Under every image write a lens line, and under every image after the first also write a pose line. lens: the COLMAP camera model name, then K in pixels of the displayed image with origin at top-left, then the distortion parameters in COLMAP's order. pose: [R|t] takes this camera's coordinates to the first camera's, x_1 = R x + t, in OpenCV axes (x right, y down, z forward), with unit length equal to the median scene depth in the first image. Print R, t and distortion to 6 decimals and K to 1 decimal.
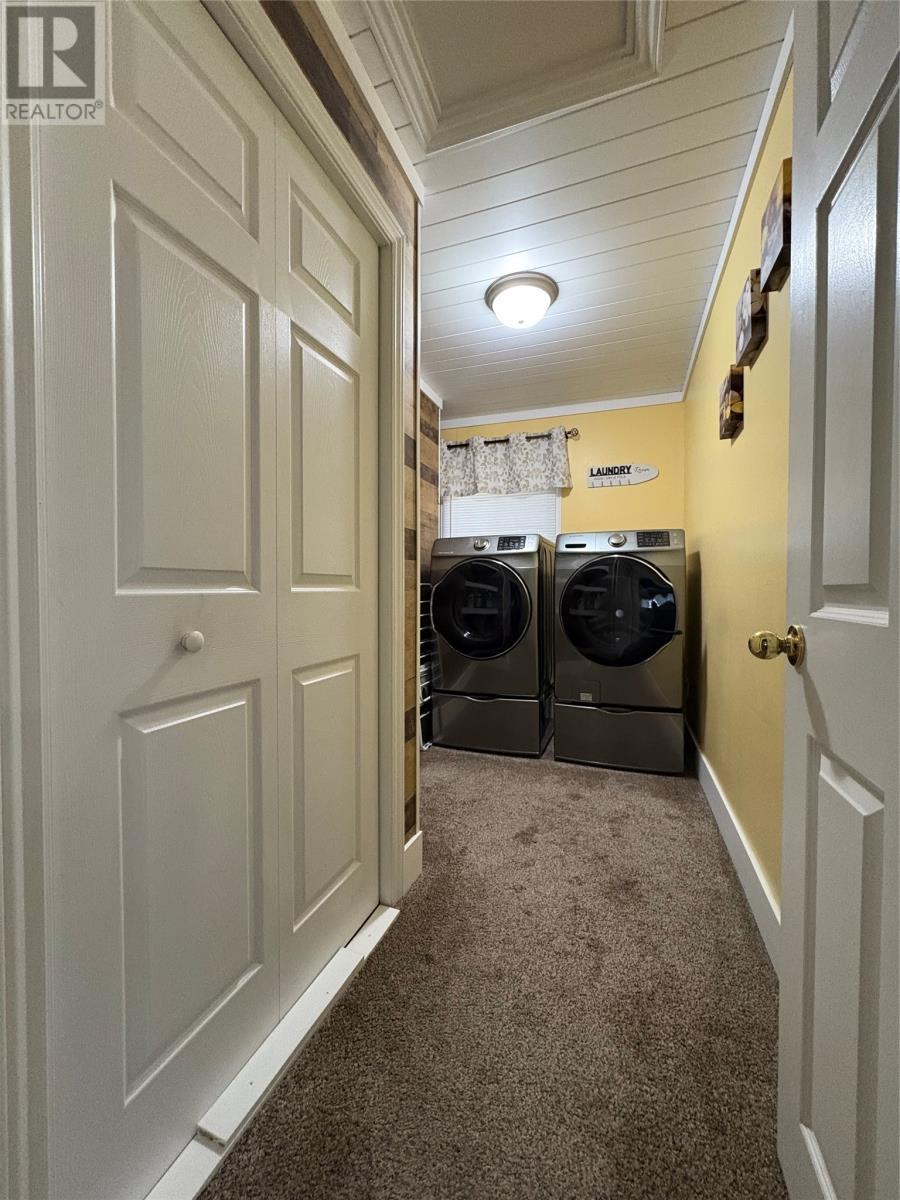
lens RADIAL K [[479.3, 0, 444.0], [0, 479.3, 596.9], [0, 0, 1]] dist [0.000905, 0.000595]
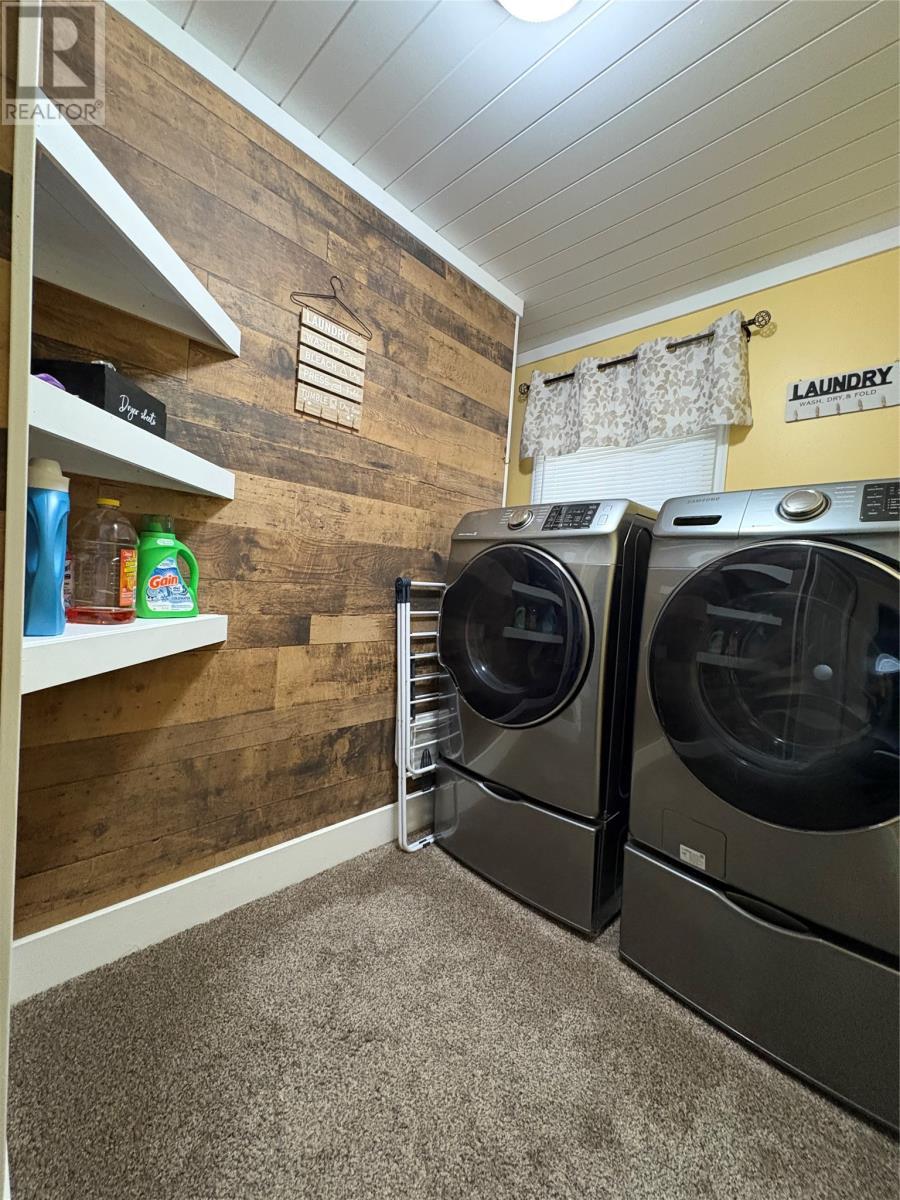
lens RADIAL K [[479.3, 0, 444.0], [0, 479.3, 596.9], [0, 0, 1]] dist [0.000905, 0.000595]
pose [[0.911671, 0.073163, -0.404355, 0.188008], [-0.072916, 0.997209, 0.016036, -0.017785], [0.404400, 0.014864, 0.914462, 0.372571]]
